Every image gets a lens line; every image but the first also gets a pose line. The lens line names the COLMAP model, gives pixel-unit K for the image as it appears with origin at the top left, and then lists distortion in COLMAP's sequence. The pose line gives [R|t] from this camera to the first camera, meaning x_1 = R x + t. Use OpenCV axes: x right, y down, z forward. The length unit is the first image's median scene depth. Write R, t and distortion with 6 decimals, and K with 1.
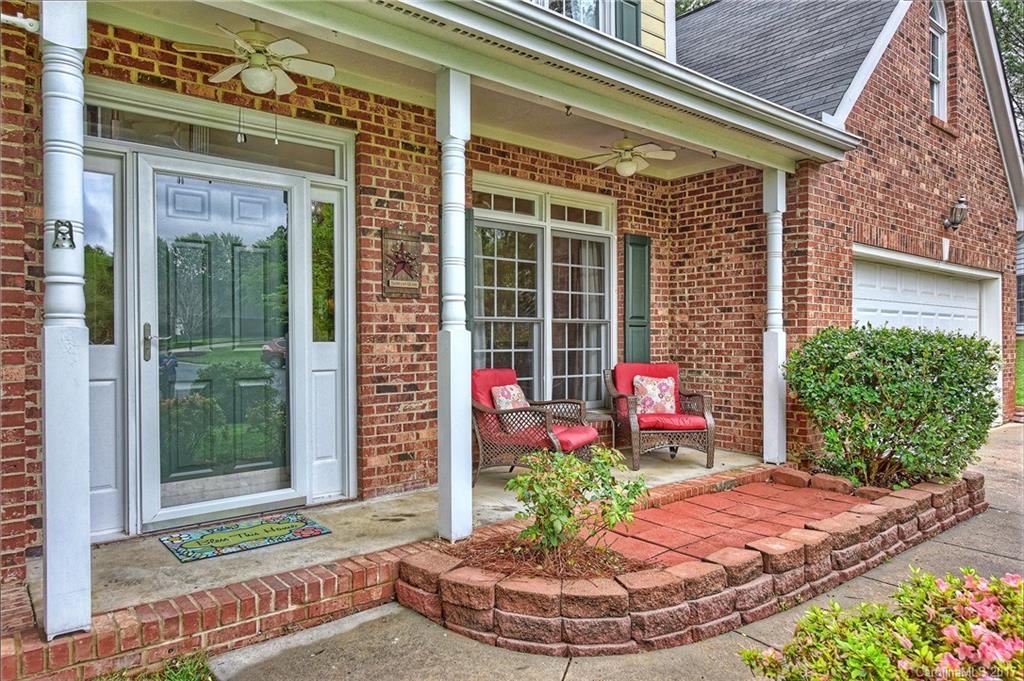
lens RADIAL K [[640.1, 0, 512.0], [0, 640.1, 340.5], [0, 0, 1]] dist [0.000506, 0.000177]
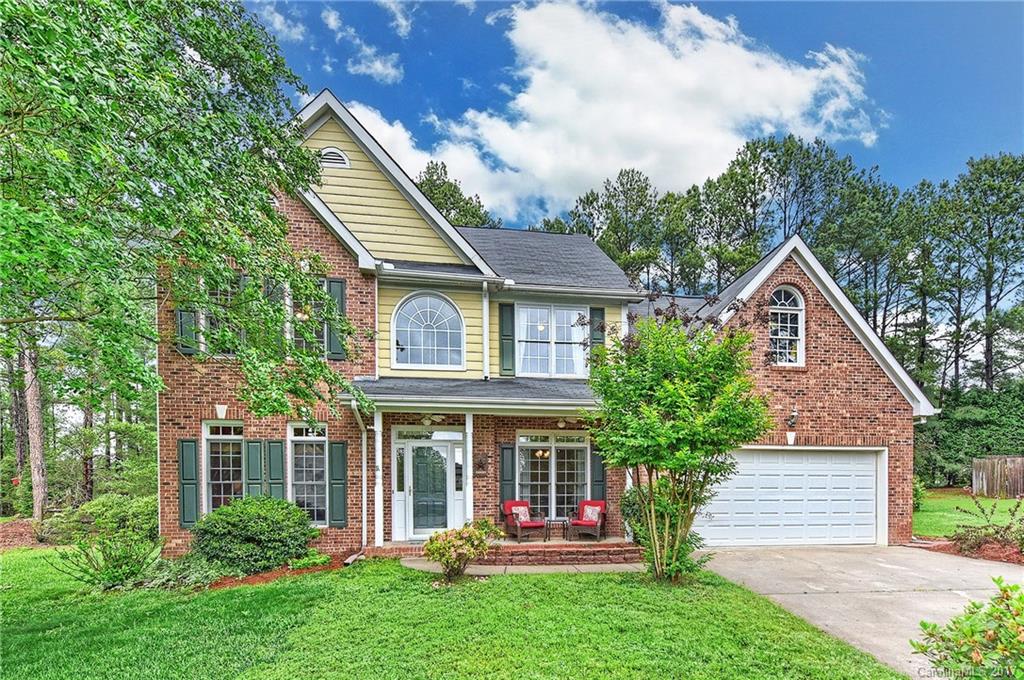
lens RADIAL K [[419.3, 0, 513.4], [0, 419.3, 340.4], [0, 0, 1]] dist [0.001161, 0.000007]
pose [[0.859179, -0.184699, -0.477177, 0.832020], [0.000085, 0.932630, -0.360835, 0.042504], [0.511675, 0.309981, 0.801312, -0.644612]]
